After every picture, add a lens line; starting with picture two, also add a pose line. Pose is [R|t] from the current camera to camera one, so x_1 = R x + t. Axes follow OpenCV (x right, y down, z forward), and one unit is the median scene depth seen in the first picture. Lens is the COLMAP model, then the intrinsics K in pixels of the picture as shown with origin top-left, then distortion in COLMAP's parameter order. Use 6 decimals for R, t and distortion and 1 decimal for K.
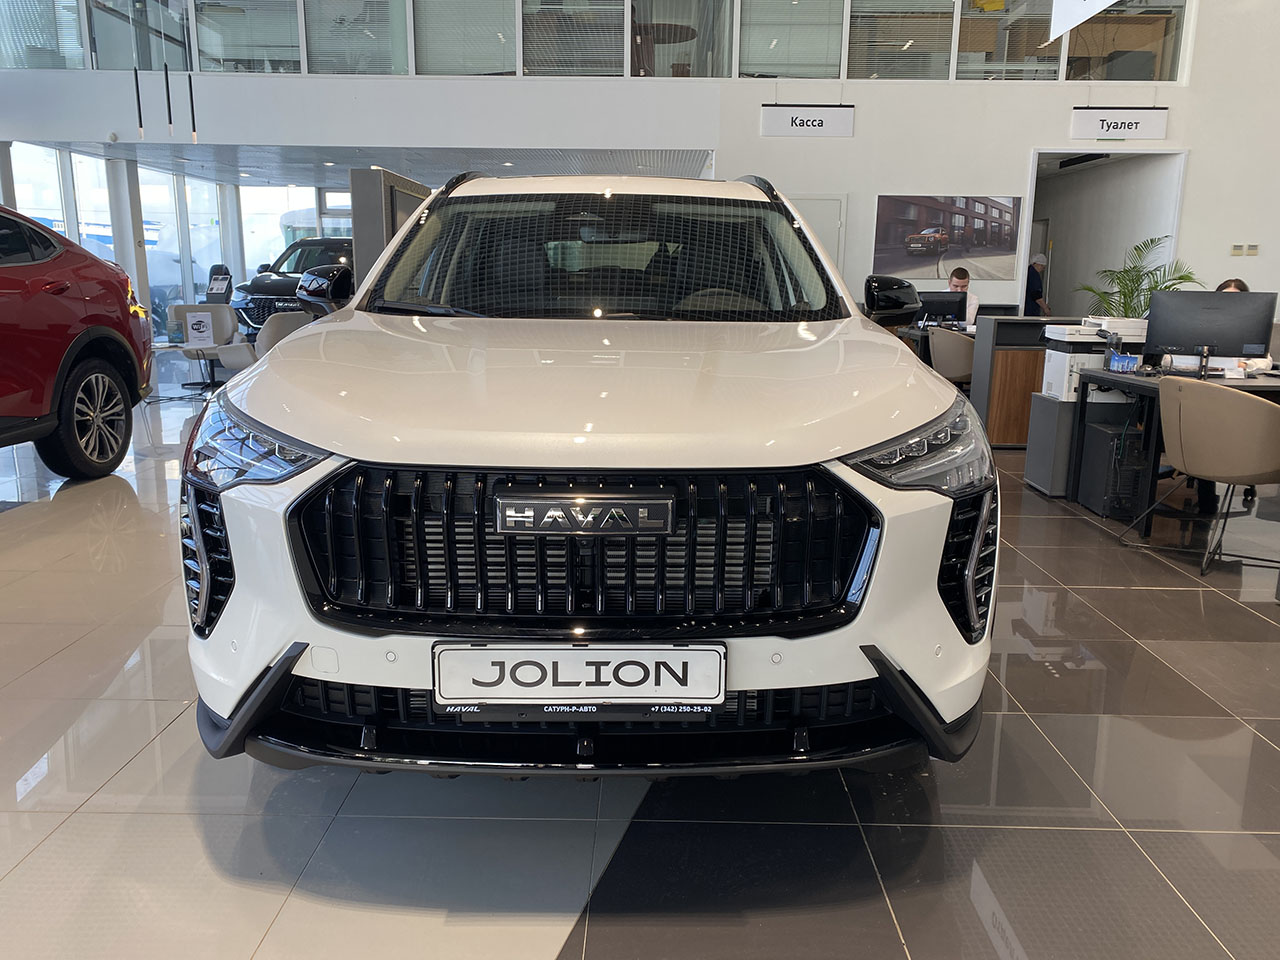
lens RADIAL K [[984.3, 0, 640.0], [0, 984.3, 480.0], [0, 0, 1]] dist [0.028258, -0.006915]
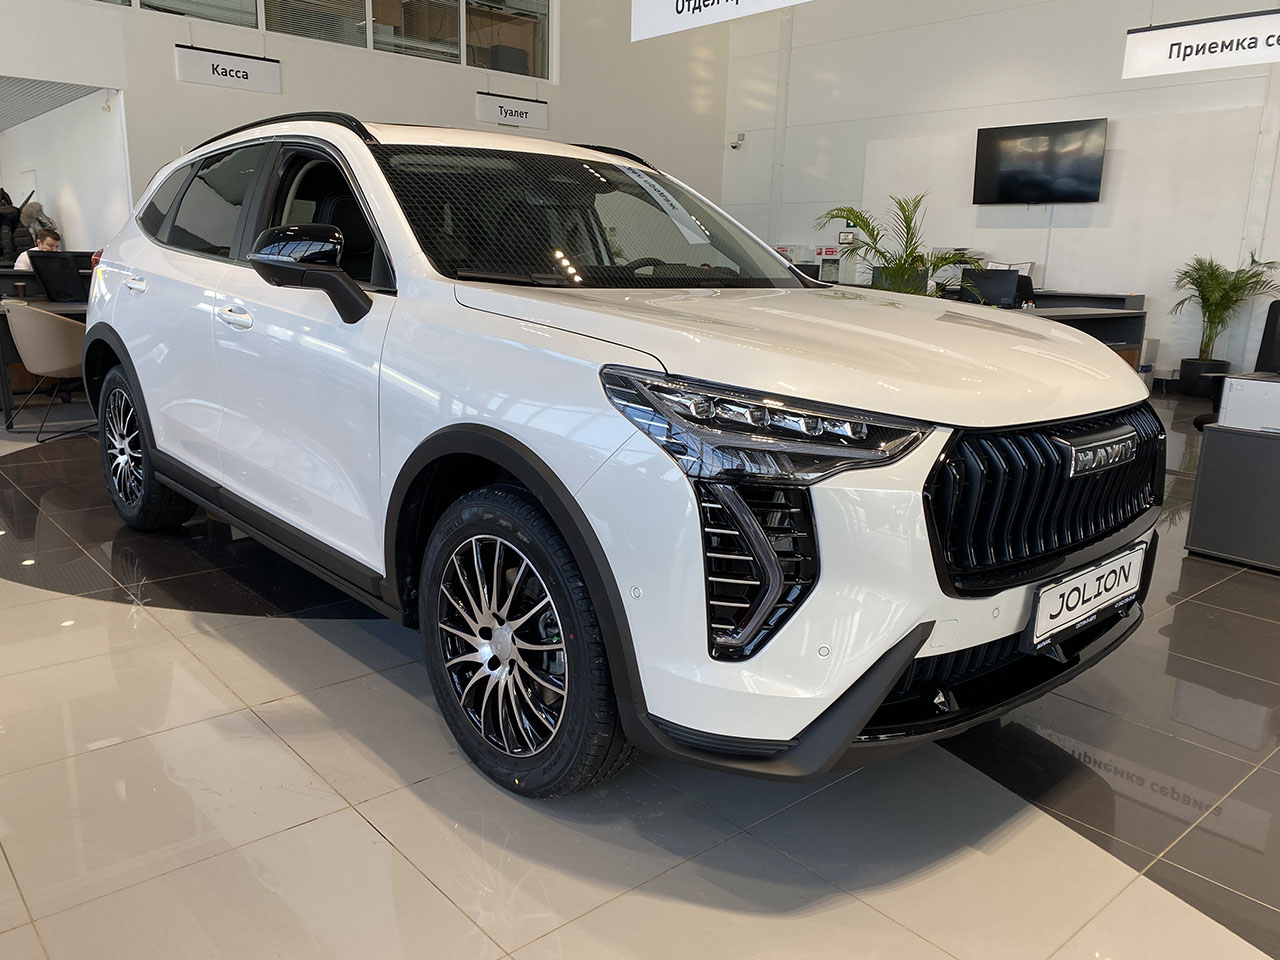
lens RADIAL K [[982.2, 0, 648.0], [0, 982.2, 486.1], [0, 0, 1]] dist [0.006400, 0.002046]
pose [[0.748087, -0.141987, 0.648233, -0.211120], [0.118566, 0.989722, 0.079956, -0.014158], [-0.652923, 0.017044, 0.757233, 0.081504]]
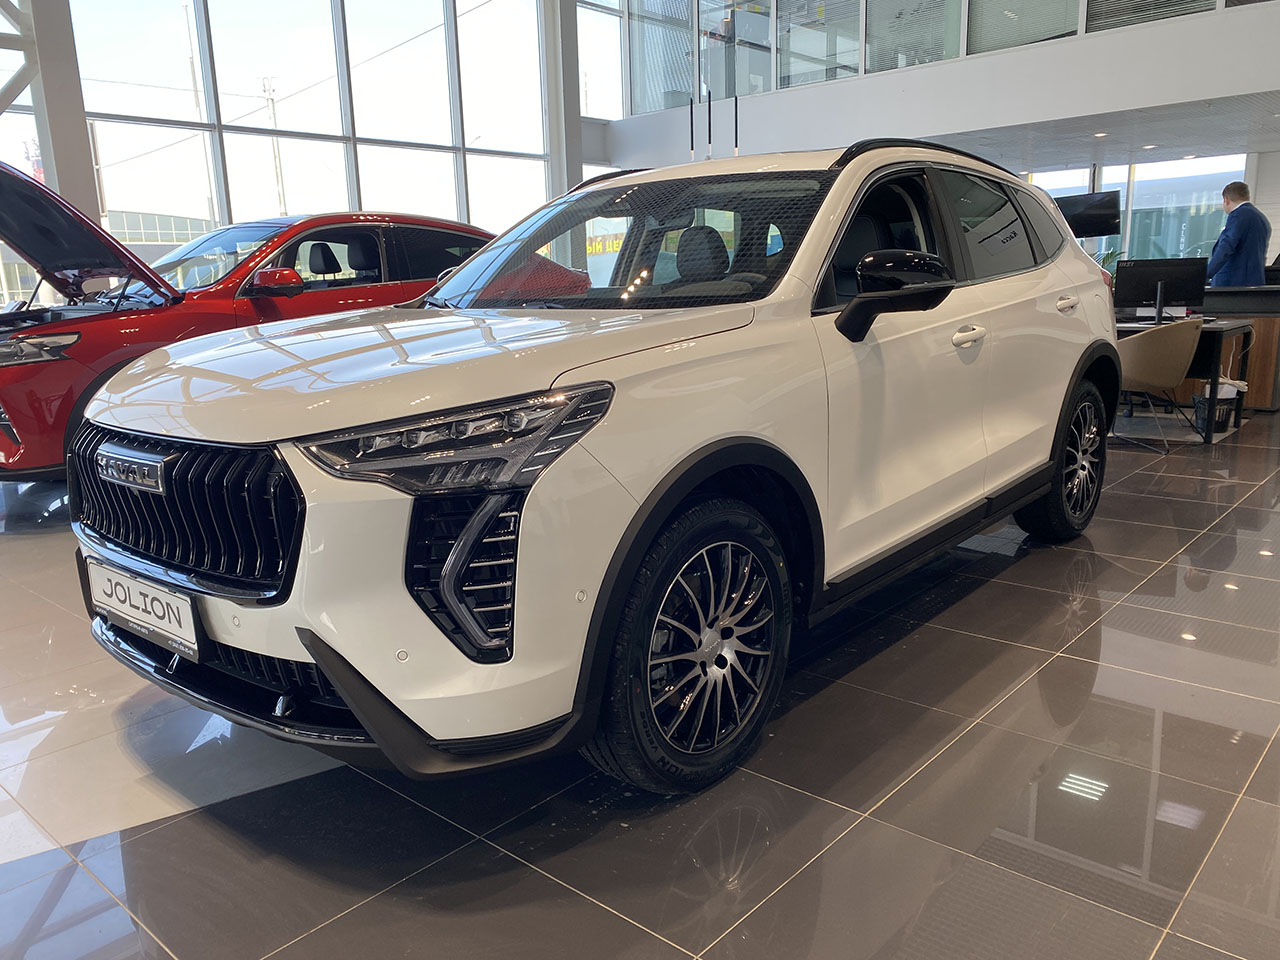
lens RADIAL K [[982.2, 0, 648.0], [0, 982.2, 486.1], [0, 0, 1]] dist [0.006400, 0.002046]
pose [[0.750454, 0.100544, -0.653230, 0.207991], [-0.092304, 0.994619, 0.047049, -0.010104], [0.654445, 0.024988, 0.755697, 0.086613]]
